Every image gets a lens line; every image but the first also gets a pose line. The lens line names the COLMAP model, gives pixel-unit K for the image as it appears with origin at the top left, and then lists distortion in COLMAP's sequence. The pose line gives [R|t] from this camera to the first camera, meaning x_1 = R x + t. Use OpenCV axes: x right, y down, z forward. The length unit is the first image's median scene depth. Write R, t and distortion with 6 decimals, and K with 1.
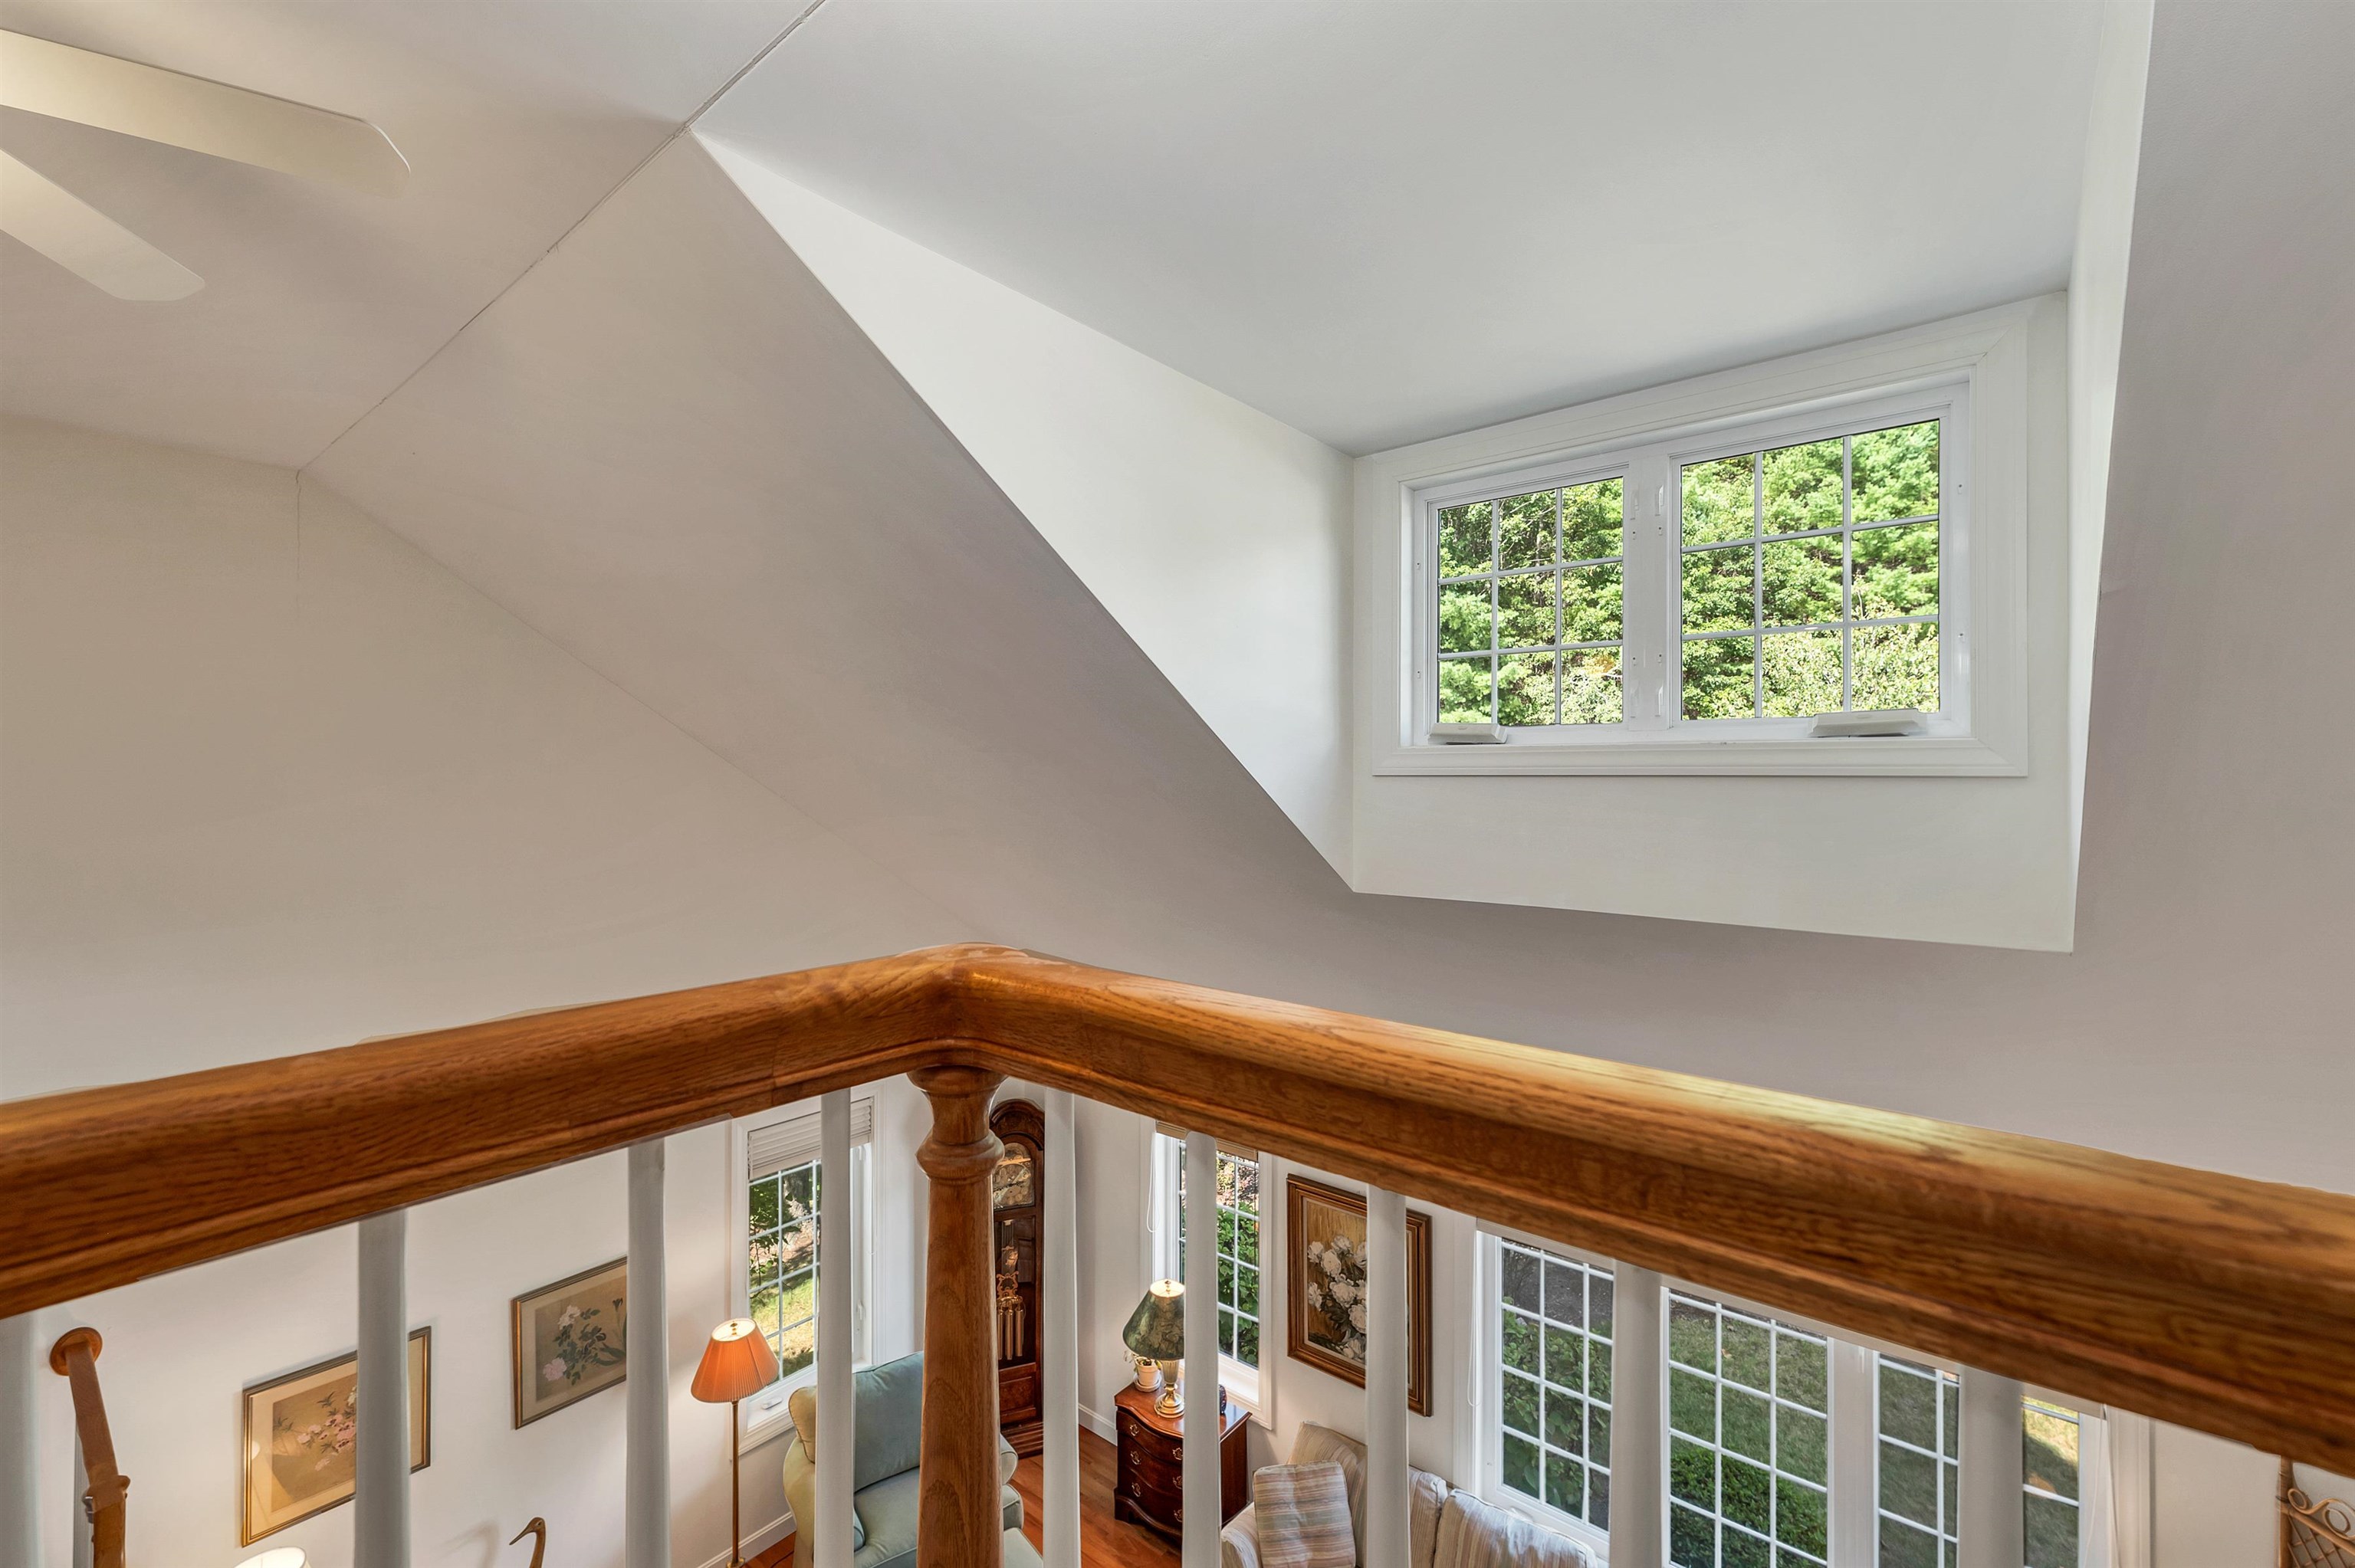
lens RADIAL K [[1006.7, 0, 1185.8], [0, 1006.7, 775.6], [0, 0, 1]] dist [0.009176, -0.001351]
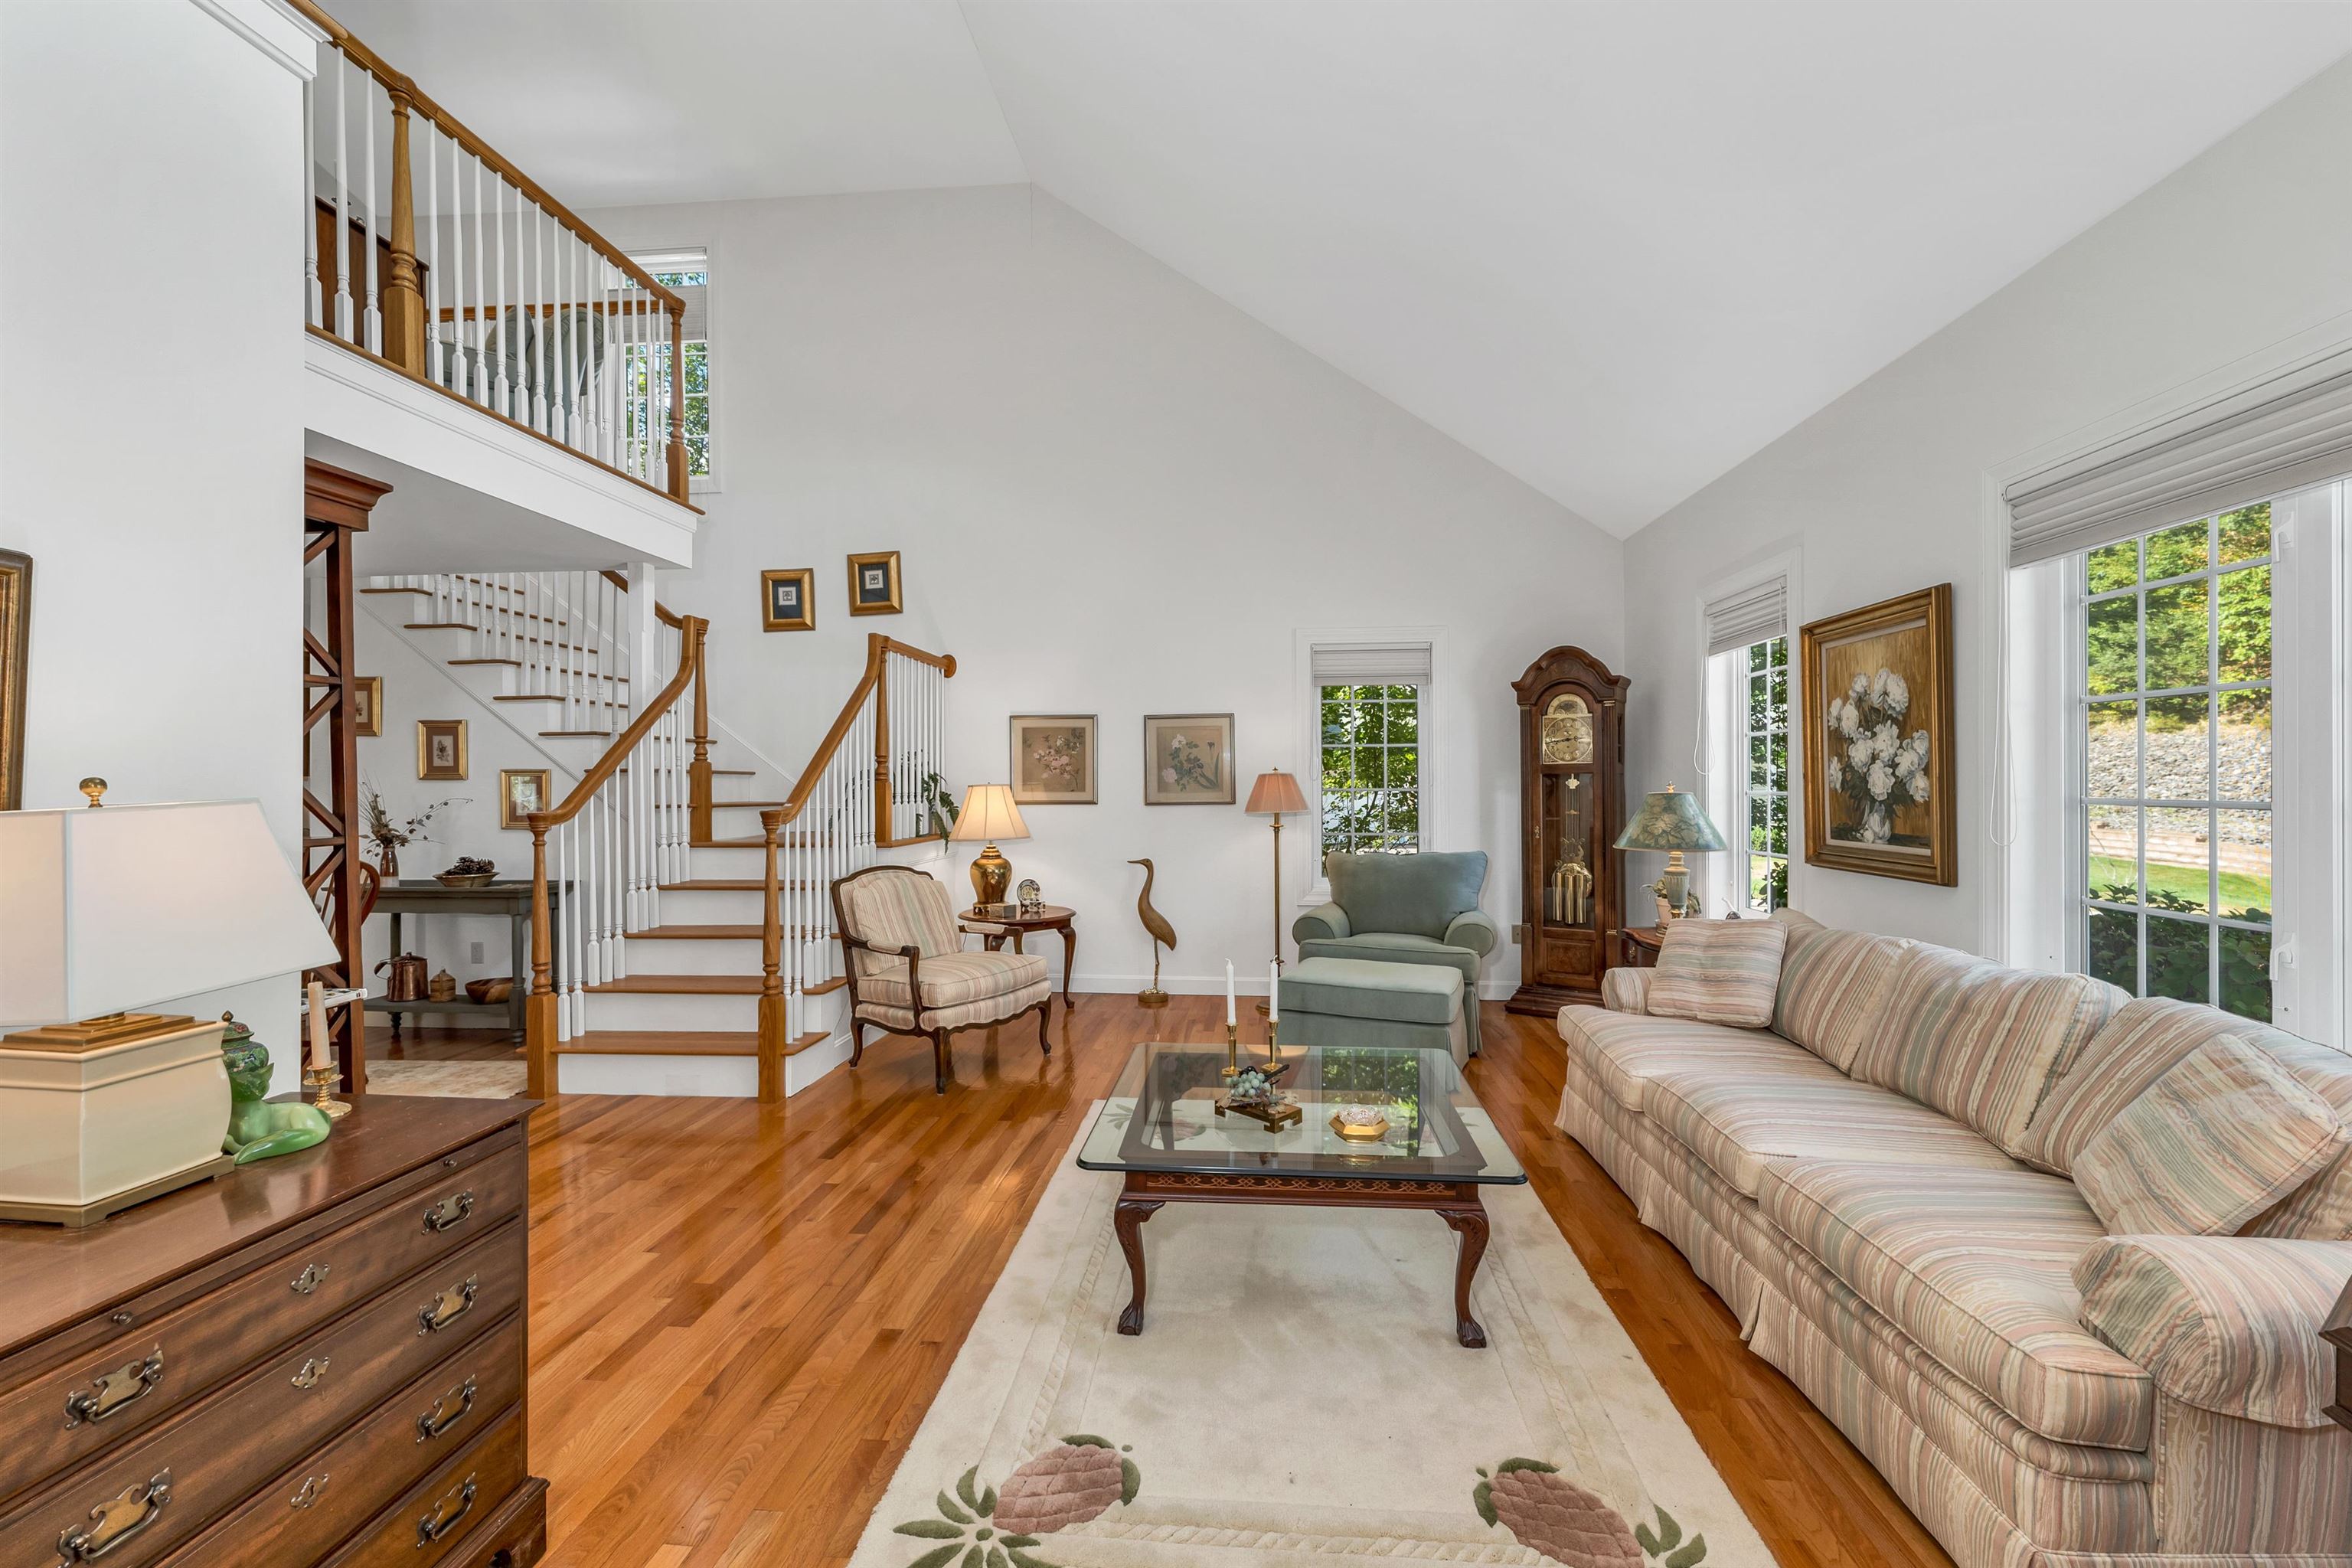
lens RADIAL K [[1005.6, 0, 1157.8], [0, 1005.6, 780.9], [0, 0, 1]] dist [0.009176, -0.001351]
pose [[0.554874, 0.000136, -0.831934, 0.519488], [0.002672, 0.999995, 0.001945, 0.579248], [0.831930, -0.003302, 0.554871, 0.206879]]
